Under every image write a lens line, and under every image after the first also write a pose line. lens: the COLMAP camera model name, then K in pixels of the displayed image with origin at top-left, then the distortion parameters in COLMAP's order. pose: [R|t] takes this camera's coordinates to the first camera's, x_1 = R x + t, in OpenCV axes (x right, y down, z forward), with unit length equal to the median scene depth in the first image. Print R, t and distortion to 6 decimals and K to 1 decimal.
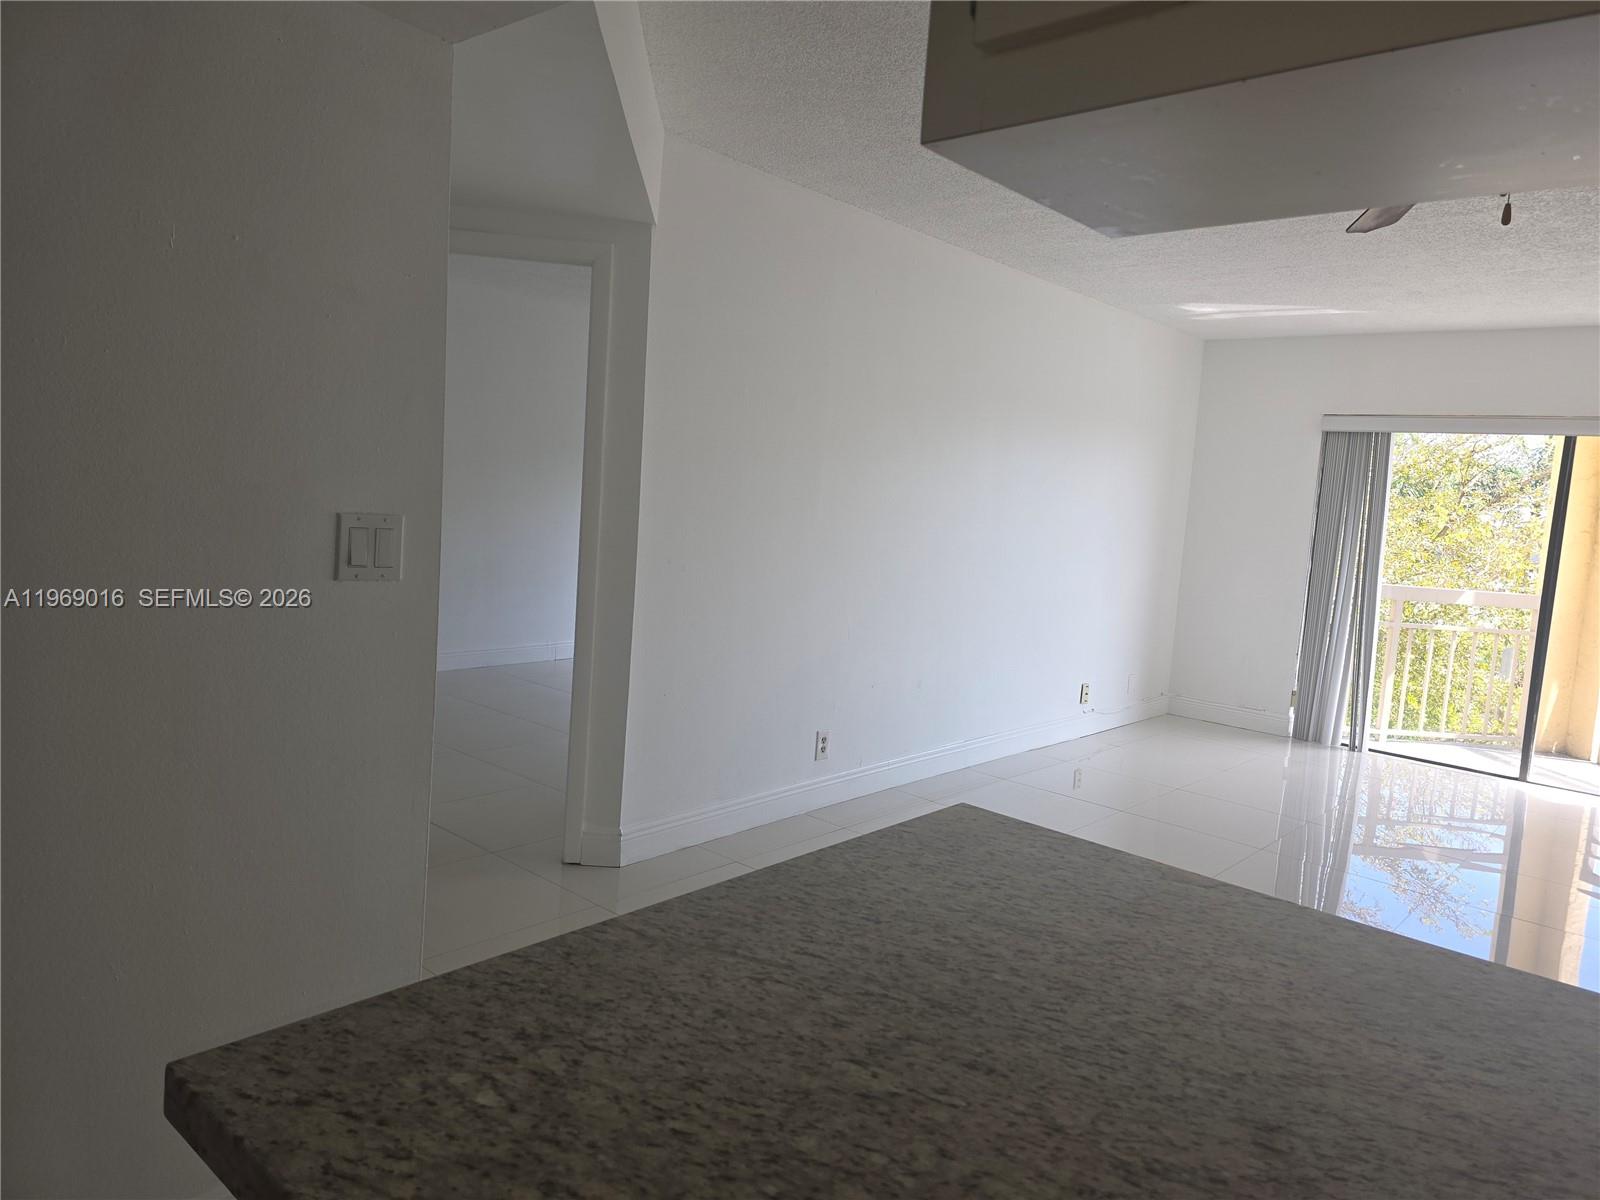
lens RADIAL K [[1082.3, 0, 798.7], [0, 1082.3, 596.5], [0, 0, 1]] dist [0.072120, -0.041857]
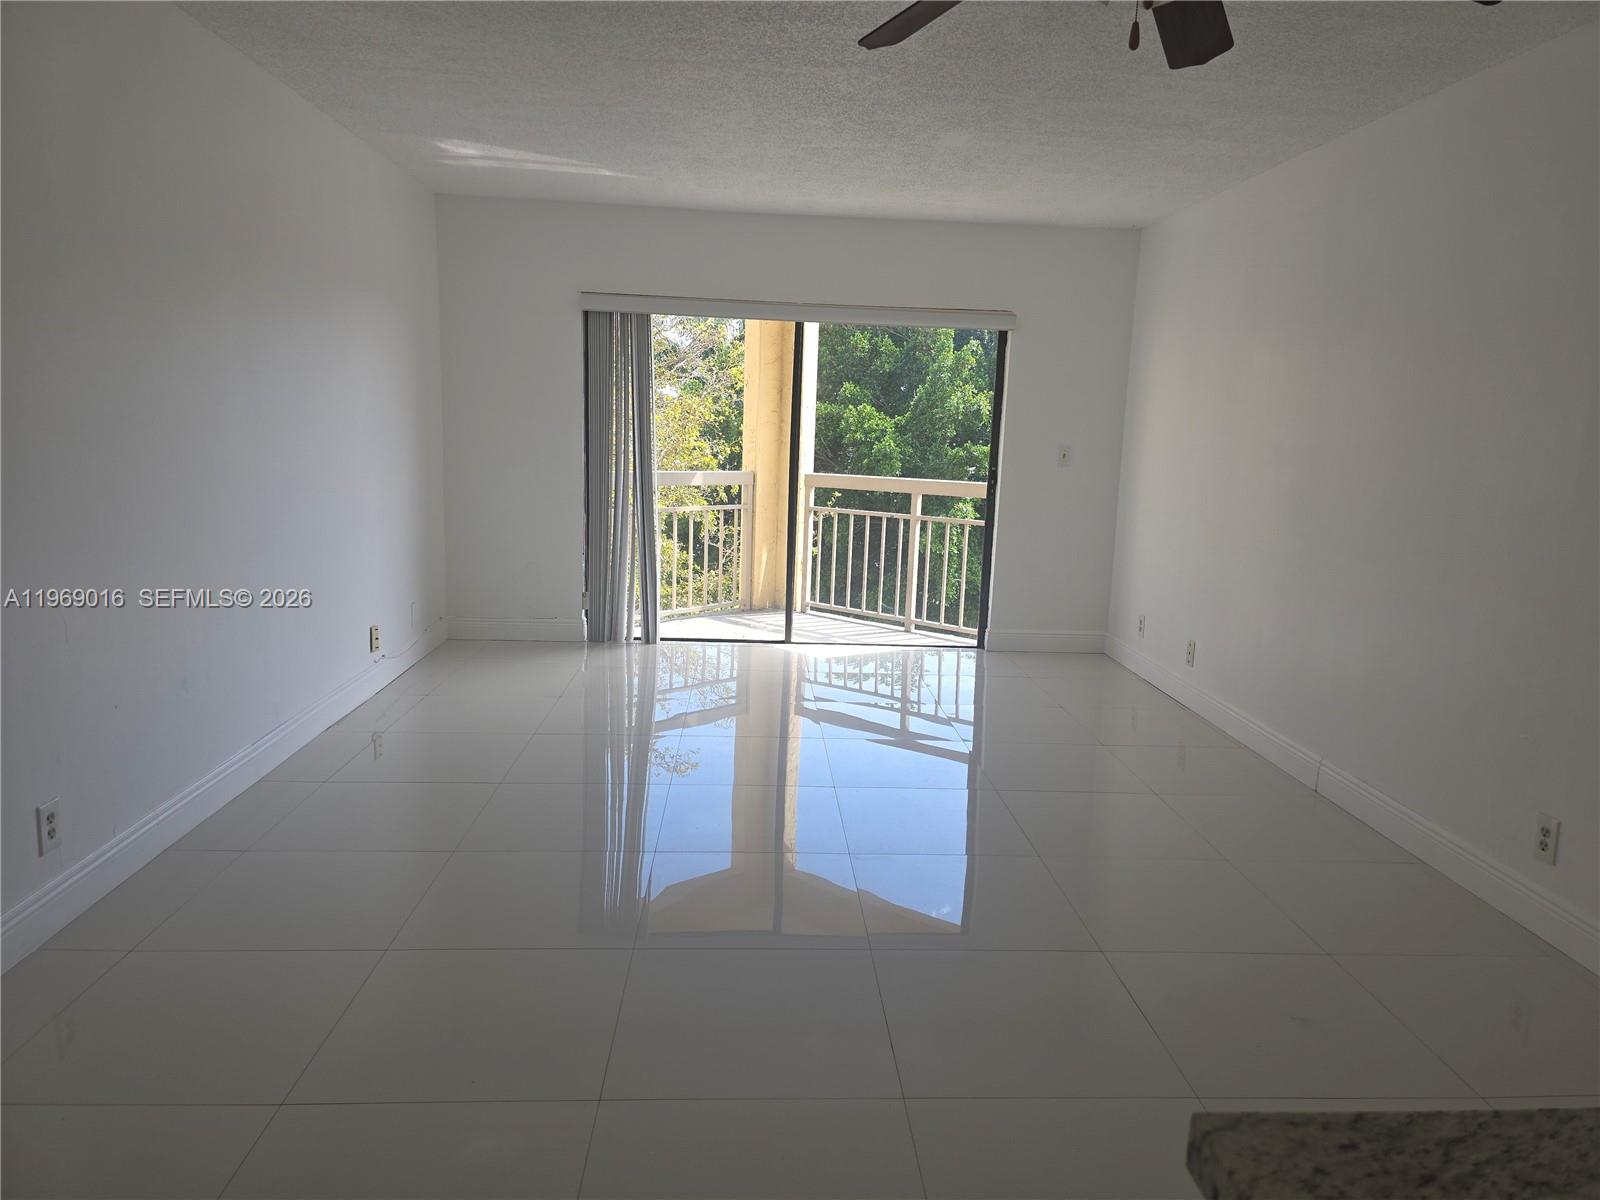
lens RADIAL K [[1082.3, 0, 808.7], [0, 1082.3, 596.7], [0, 0, 1]] dist [0.072120, -0.041857]
pose [[0.701581, -0.160758, 0.694220, -0.069604], [0.087555, 0.986286, 0.139908, -0.027265], [-0.707191, -0.037374, 0.706034, 0.232008]]
